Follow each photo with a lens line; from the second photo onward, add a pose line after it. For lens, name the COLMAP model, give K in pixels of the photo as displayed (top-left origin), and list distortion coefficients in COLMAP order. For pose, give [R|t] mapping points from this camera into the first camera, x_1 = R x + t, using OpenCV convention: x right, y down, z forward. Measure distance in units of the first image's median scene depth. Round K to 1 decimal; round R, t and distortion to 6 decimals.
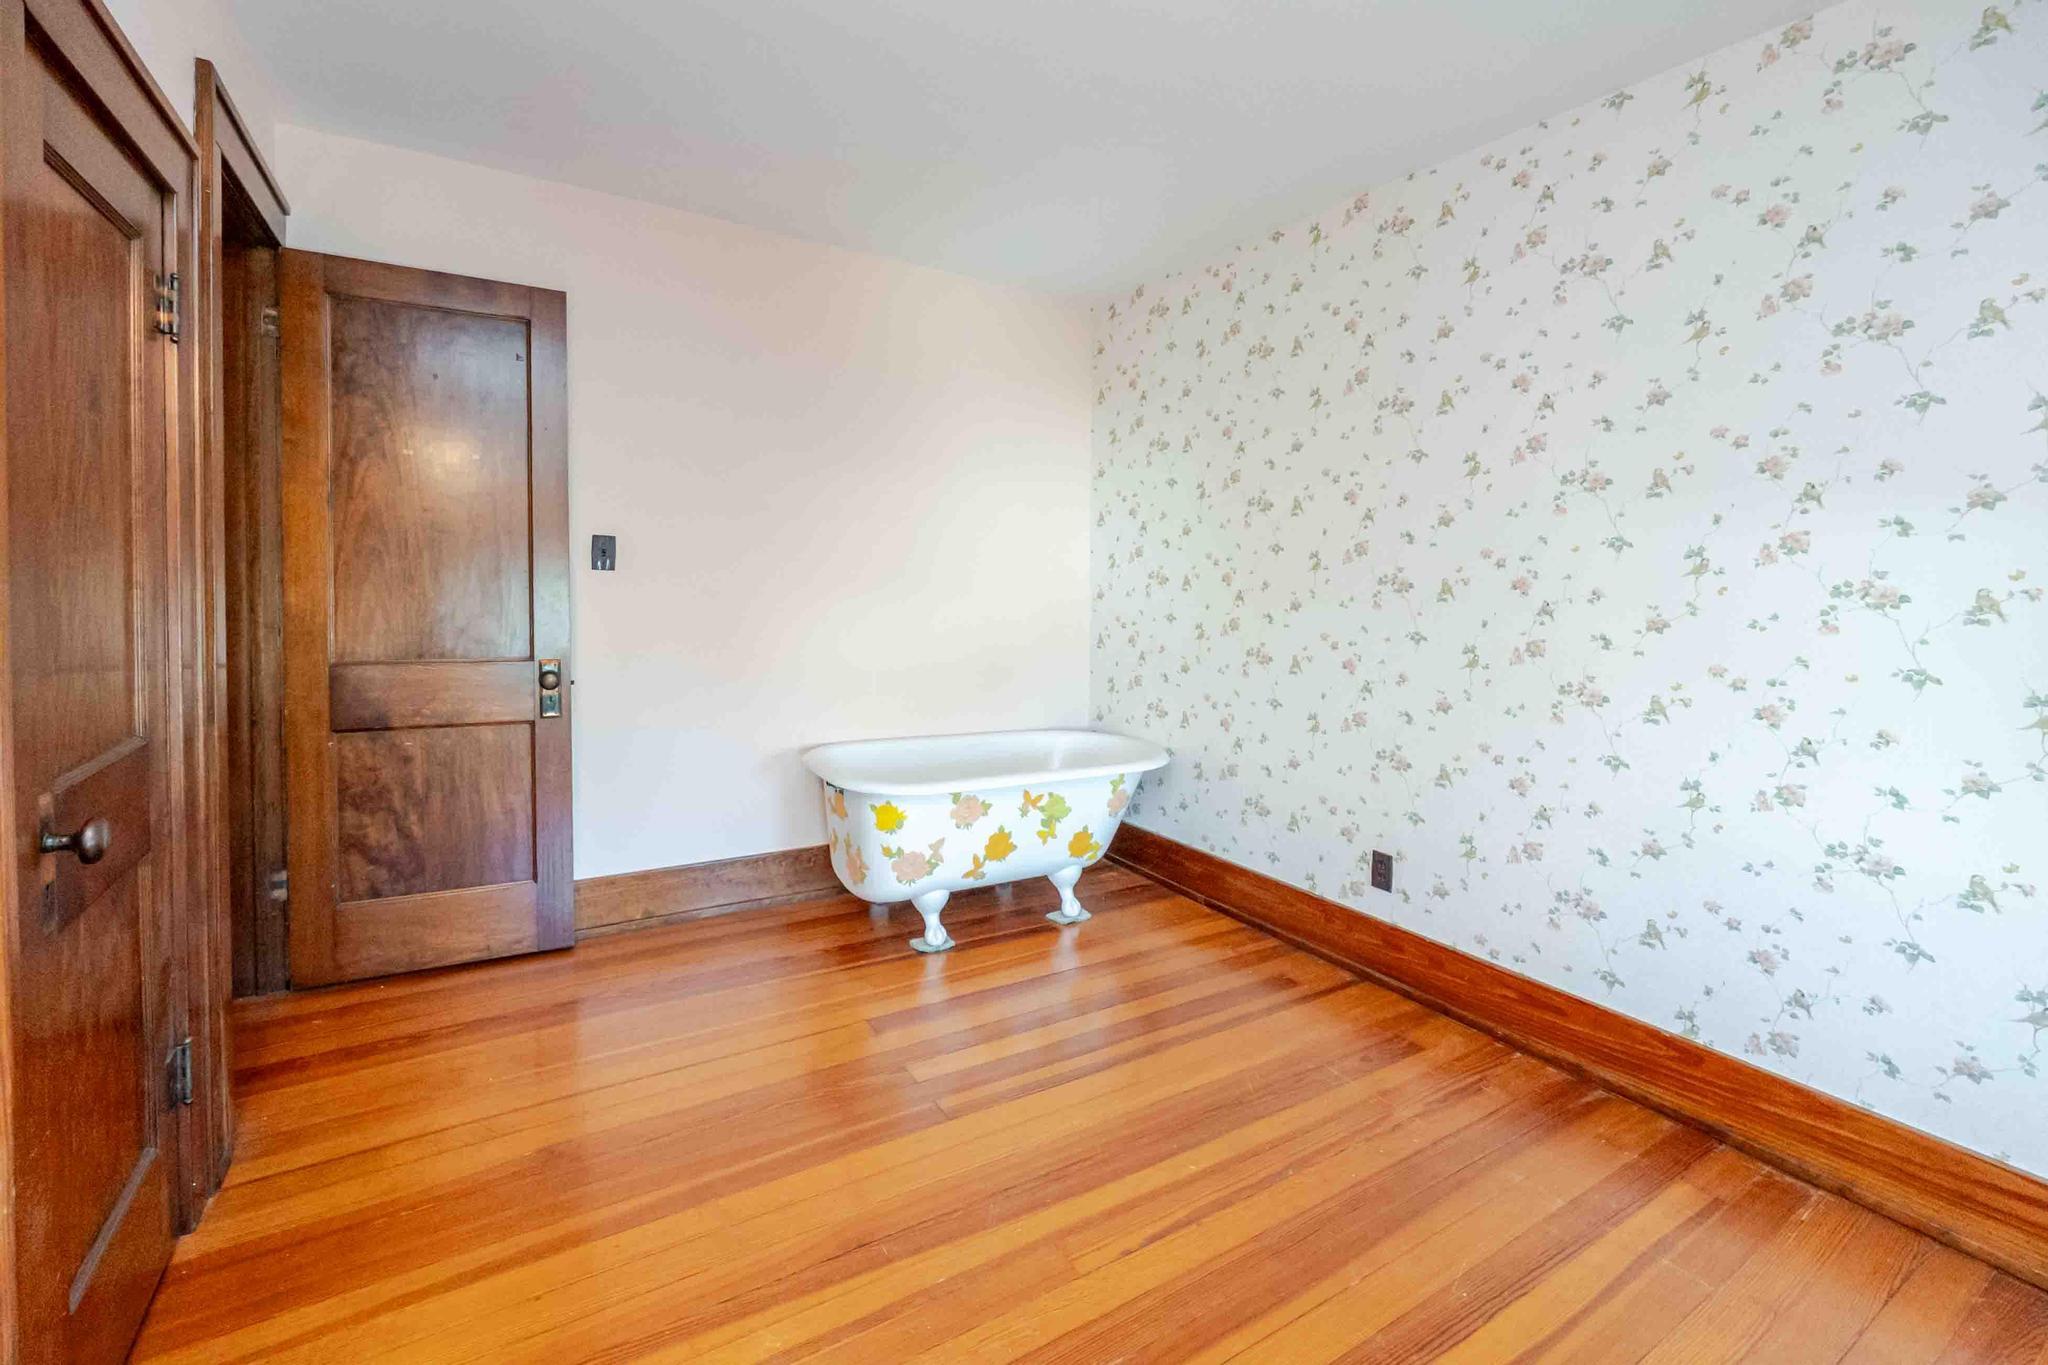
lens RADIAL K [[866.7, 0, 1013.0], [0, 866.7, 693.2], [0, 0, 1]] dist [-0.008031, 0.000414]
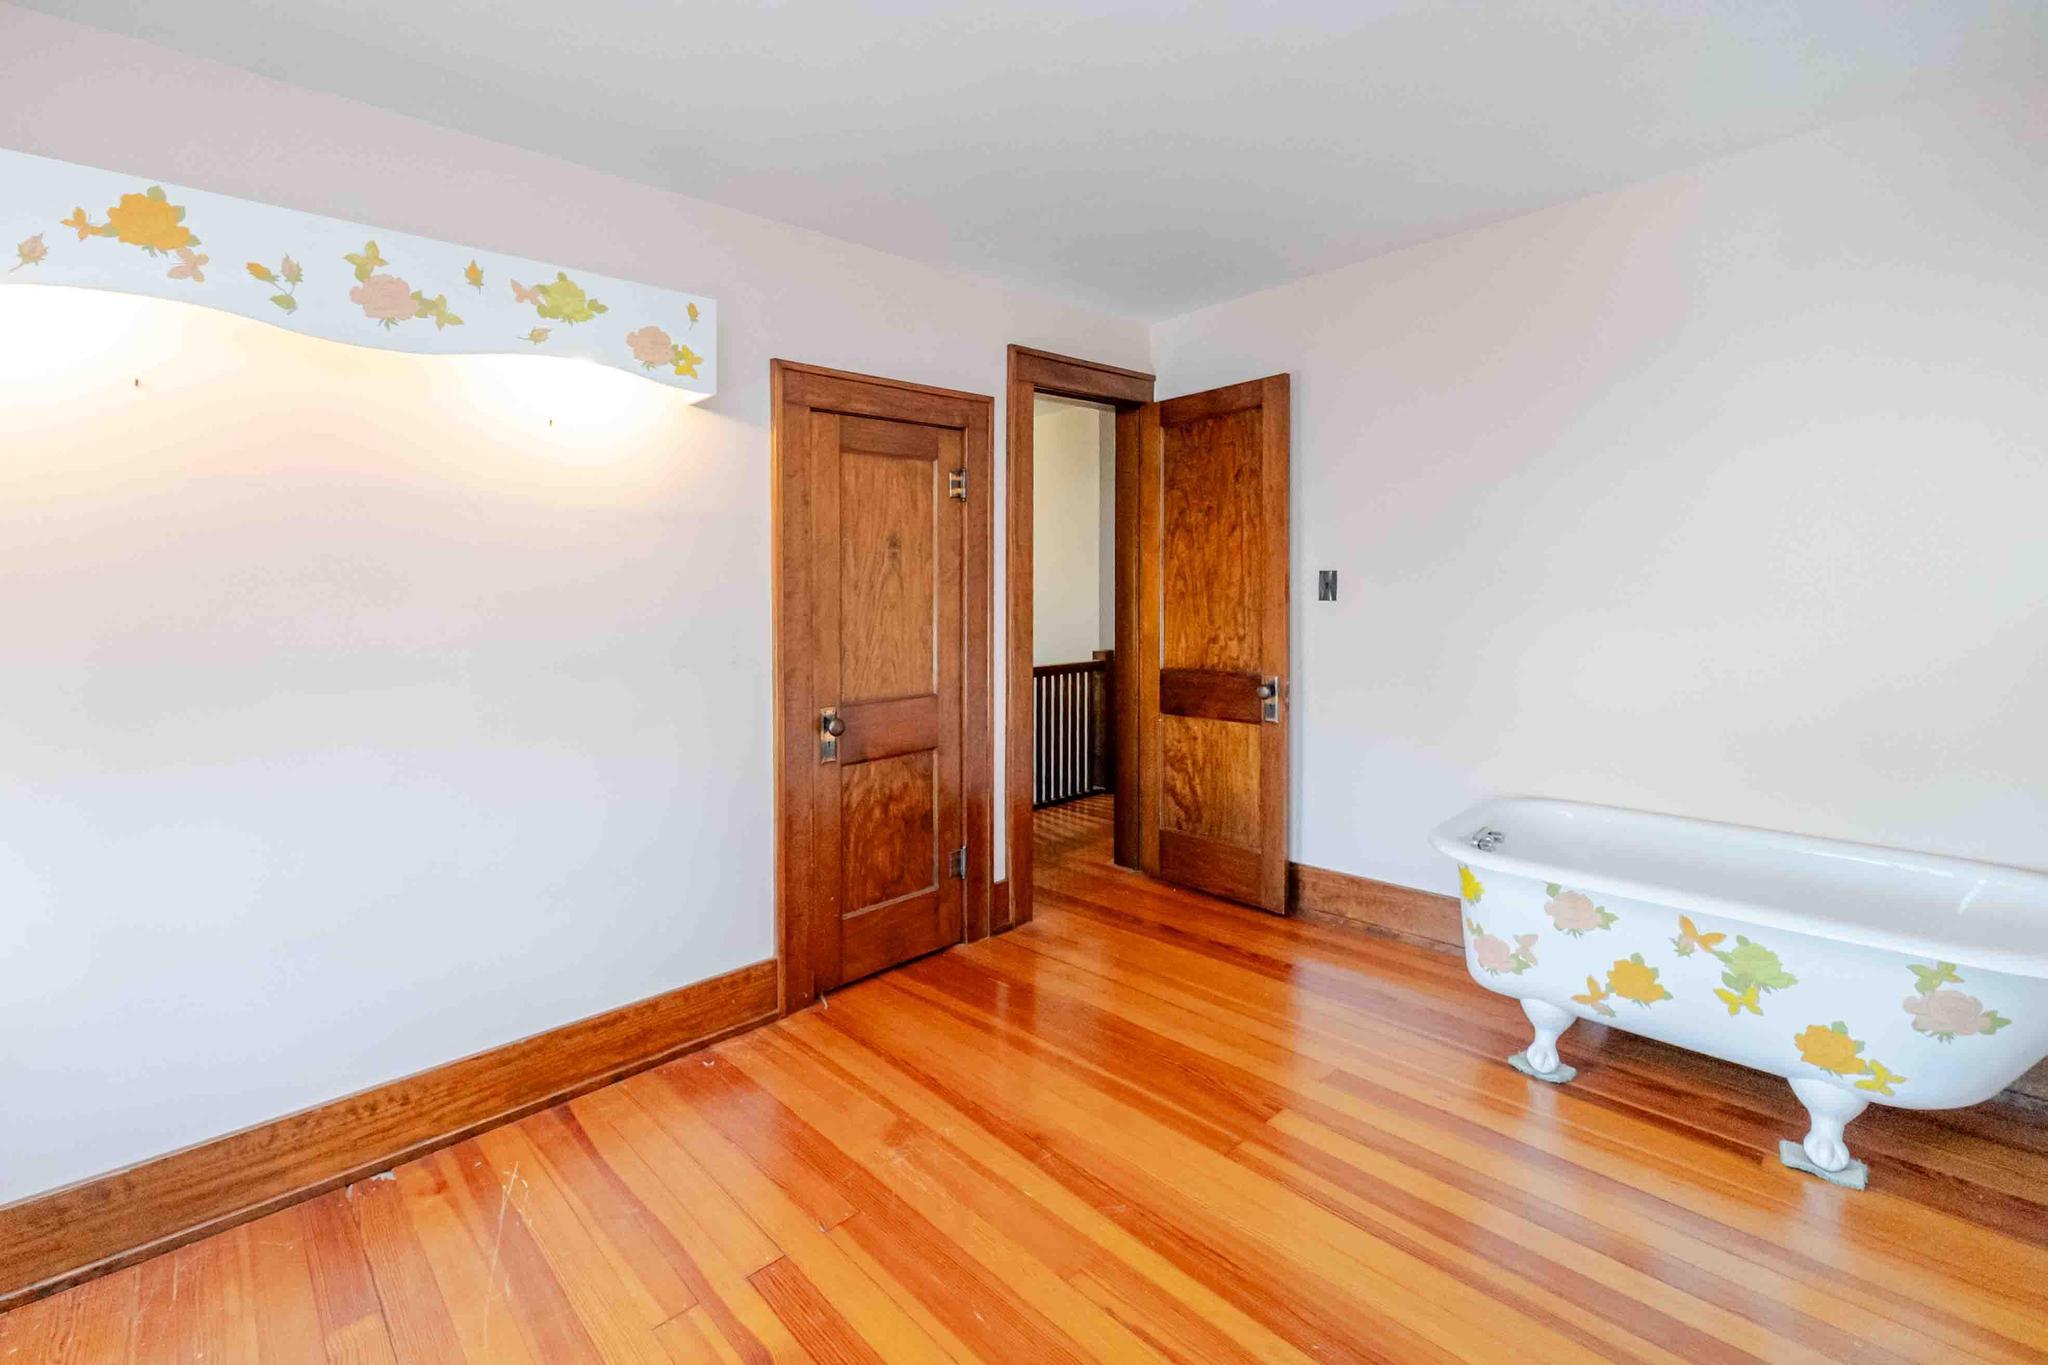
lens RADIAL K [[866.7, 0, 1013.0], [0, 866.7, 693.2], [0, 0, 1]] dist [-0.008031, 0.000414]
pose [[0.221918, 0.085324, -0.971325, 0.536563], [-0.096801, 0.993171, 0.065127, -0.053499], [0.970248, 0.079572, 0.228662, 0.331639]]
